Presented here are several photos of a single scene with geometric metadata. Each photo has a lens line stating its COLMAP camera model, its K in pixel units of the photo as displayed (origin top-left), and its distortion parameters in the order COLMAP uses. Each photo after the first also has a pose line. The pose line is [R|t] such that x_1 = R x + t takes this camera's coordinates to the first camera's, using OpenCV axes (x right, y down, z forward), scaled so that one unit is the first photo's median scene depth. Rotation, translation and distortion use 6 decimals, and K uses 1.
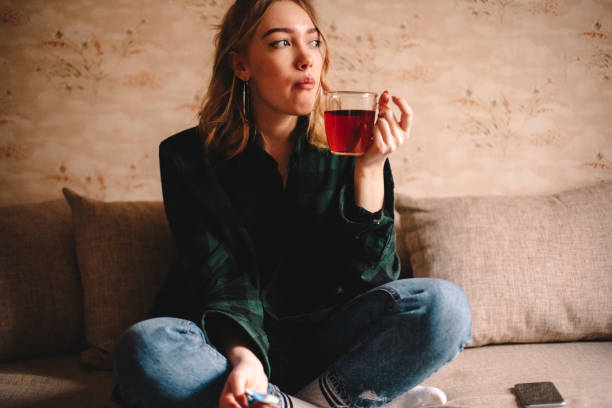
lens RADIAL K [[863.8, 0, 306.0], [0, 863.8, 204.0], [0, 0, 1]] dist [-0.137639, 0.022958]
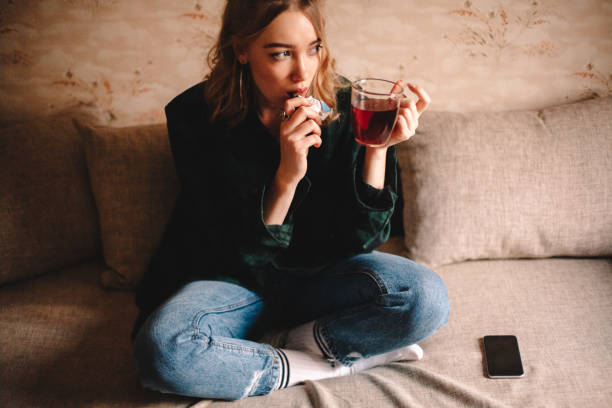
lens RADIAL K [[856.3, 0, 306.0], [0, 856.3, 204.0], [0, 0, 1]] dist [-0.136351, 0.016289]
pose [[0.999836, 0.015988, 0.008552, -0.005529], [-0.017929, 0.941984, 0.335179, -0.266132], [-0.002697, -0.335277, 0.942116, -0.016228]]
